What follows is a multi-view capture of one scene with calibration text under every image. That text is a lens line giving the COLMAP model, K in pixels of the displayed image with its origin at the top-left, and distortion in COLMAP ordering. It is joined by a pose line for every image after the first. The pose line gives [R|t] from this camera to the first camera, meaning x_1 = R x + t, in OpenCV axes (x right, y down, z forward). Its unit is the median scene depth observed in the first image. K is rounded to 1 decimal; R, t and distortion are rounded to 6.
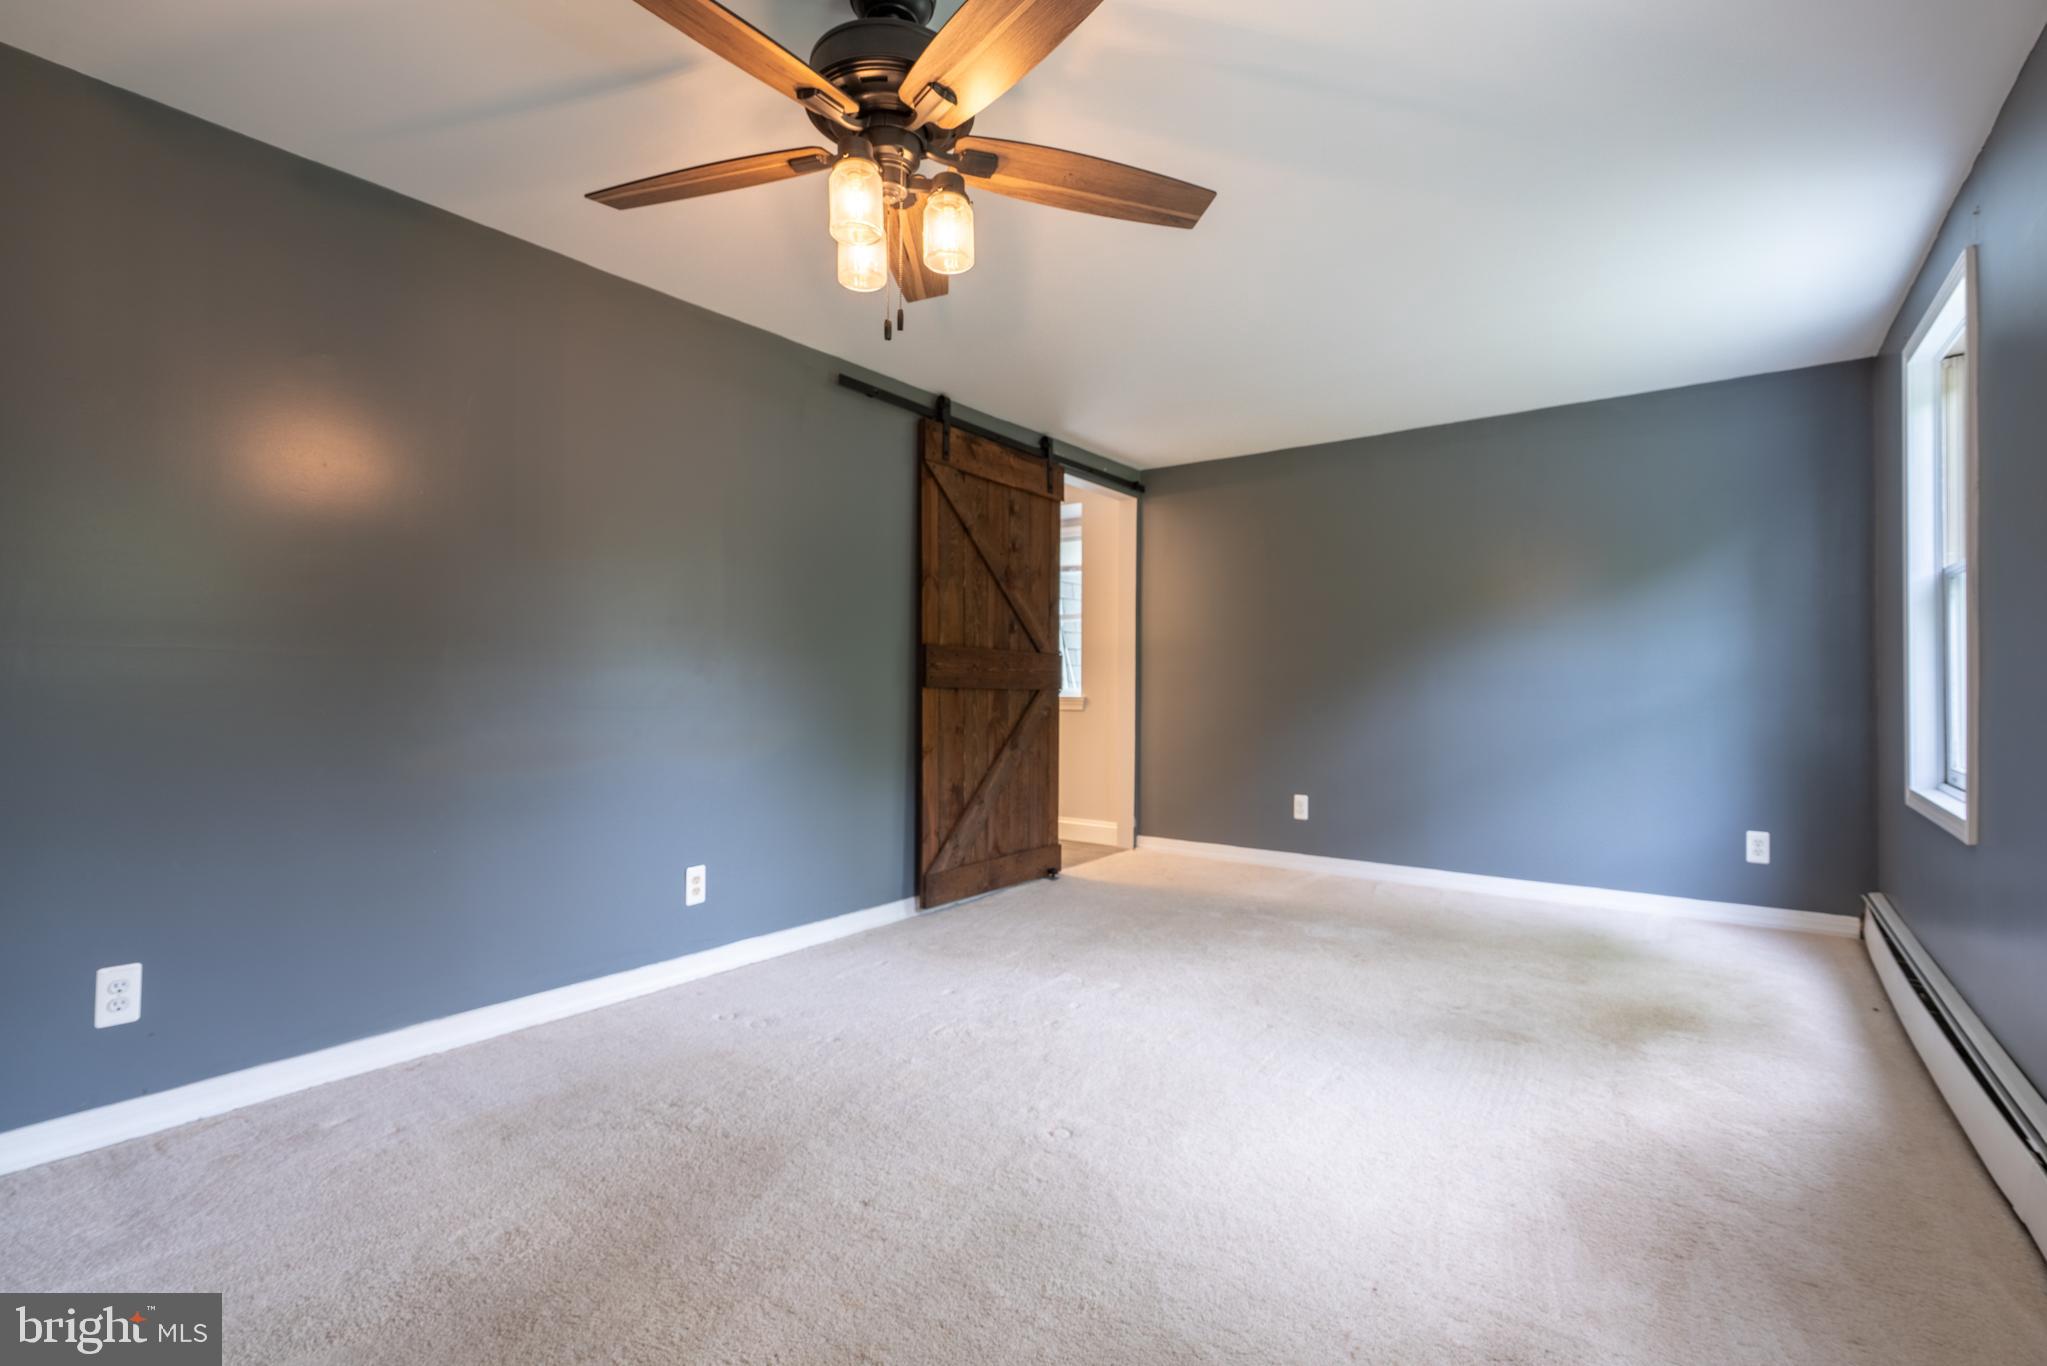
lens RADIAL K [[929.3, 0, 1013.8], [0, 929.3, 686.5], [0, 0, 1]] dist [-0.010830, 0.003365]
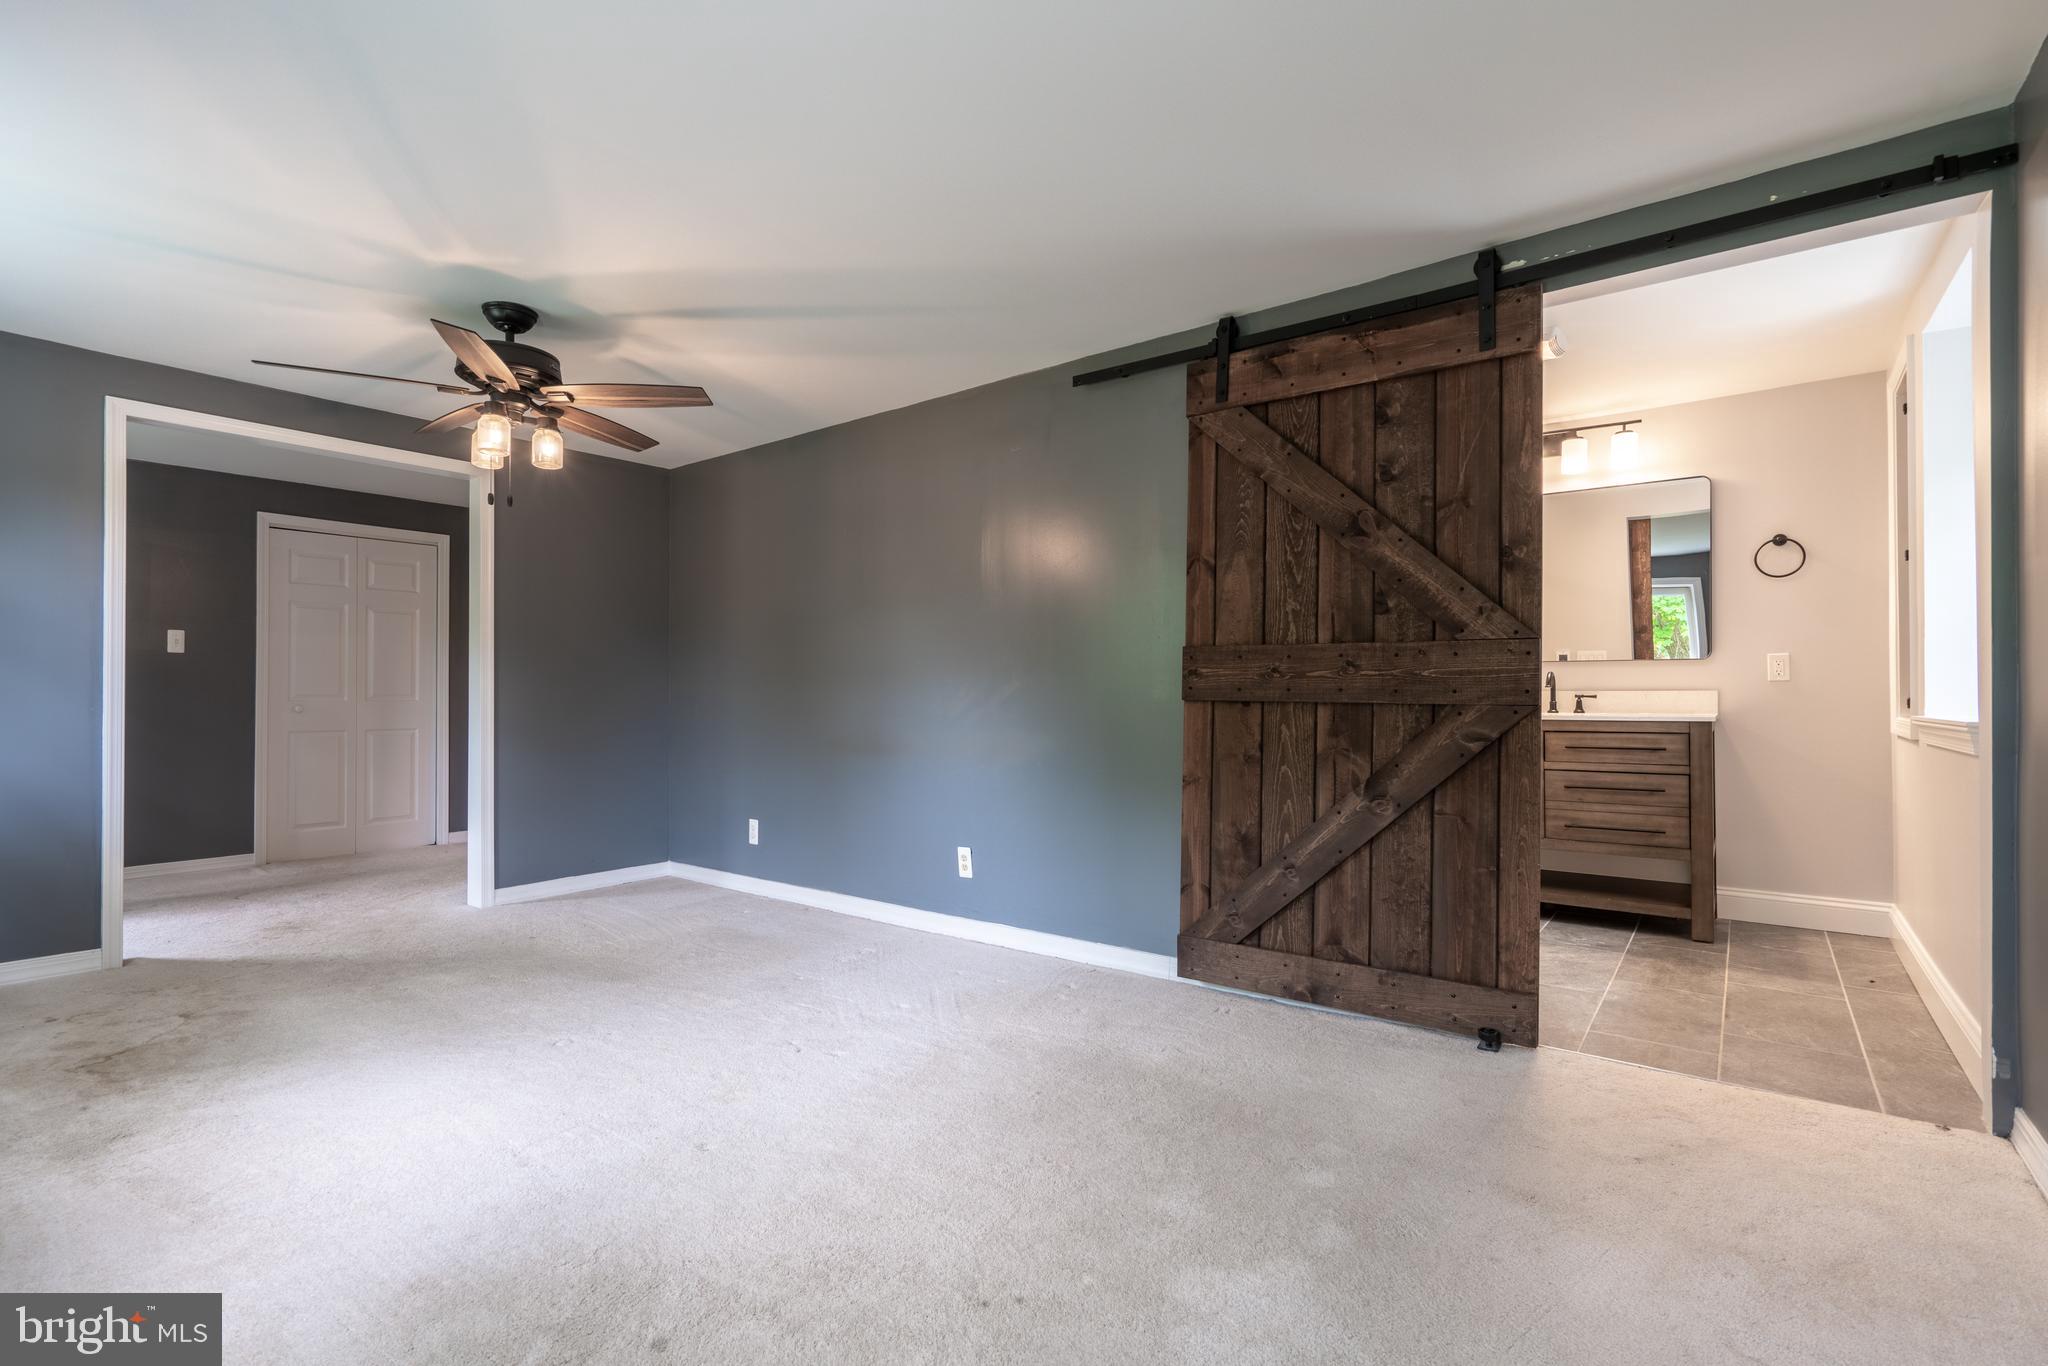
lens RADIAL K [[929.7, 0, 1016.2], [0, 929.7, 691.0], [0, 0, 1]] dist [-0.010830, 0.003365]
pose [[-0.011346, -0.005234, -0.999922, 0.663554], [0.008068, 0.999953, -0.005326, -0.004477], [0.999903, -0.008128, -0.011303, 0.807359]]
